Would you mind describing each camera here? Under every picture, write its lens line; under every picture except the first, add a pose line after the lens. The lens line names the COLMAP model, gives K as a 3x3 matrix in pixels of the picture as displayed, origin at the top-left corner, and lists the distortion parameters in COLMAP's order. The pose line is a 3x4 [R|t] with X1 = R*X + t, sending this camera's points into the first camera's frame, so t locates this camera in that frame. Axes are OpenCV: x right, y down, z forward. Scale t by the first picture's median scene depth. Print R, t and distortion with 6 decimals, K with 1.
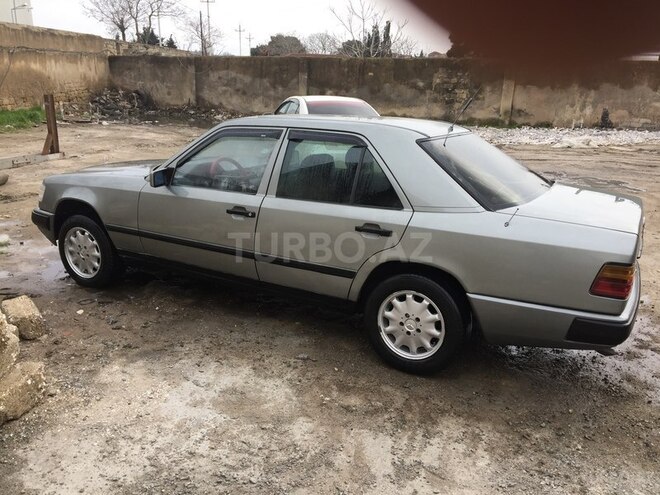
lens RADIAL K [[560.4, 0, 332.7], [0, 560.4, 246.3], [0, 0, 1]] dist [0.099350, -0.133961]
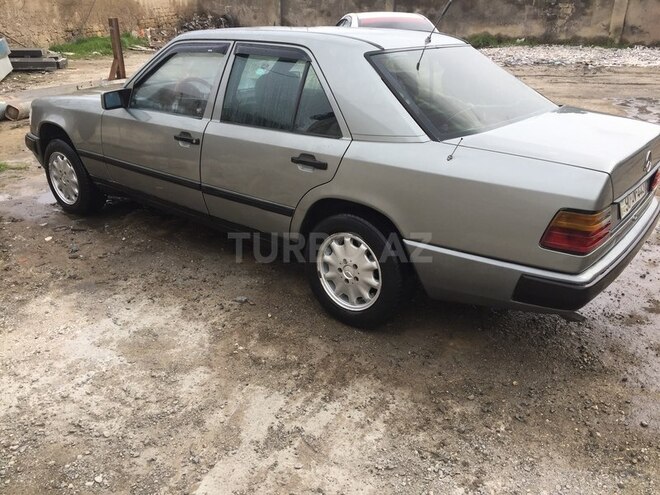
lens RADIAL K [[560.4, 0, 332.7], [0, 560.4, 246.3], [0, 0, 1]] dist [0.099350, -0.133961]
pose [[0.984999, 0.045515, -0.166447, 0.252989], [-0.024952, 0.992018, 0.123605, -0.007504], [0.170744, -0.117598, 0.978272, 0.140732]]
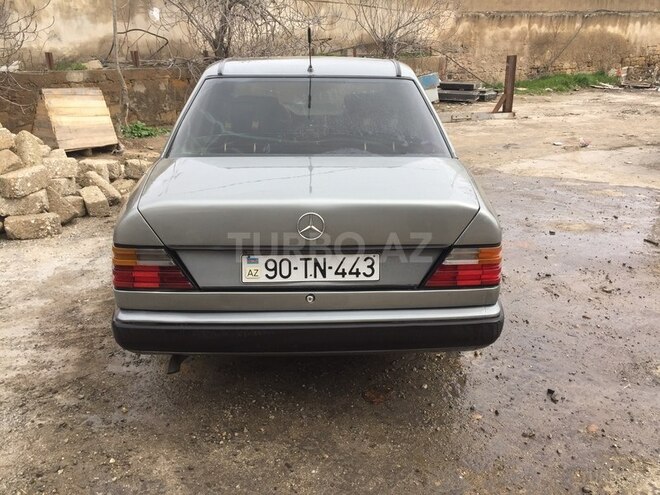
lens RADIAL K [[560.4, 0, 332.7], [0, 560.4, 246.3], [0, 0, 1]] dist [0.099350, -0.133961]
pose [[0.508913, 0.254770, -0.822253, 1.056587], [-0.212474, 0.962822, 0.166818, -0.121649], [0.834184, 0.089812, 0.544125, 0.699368]]
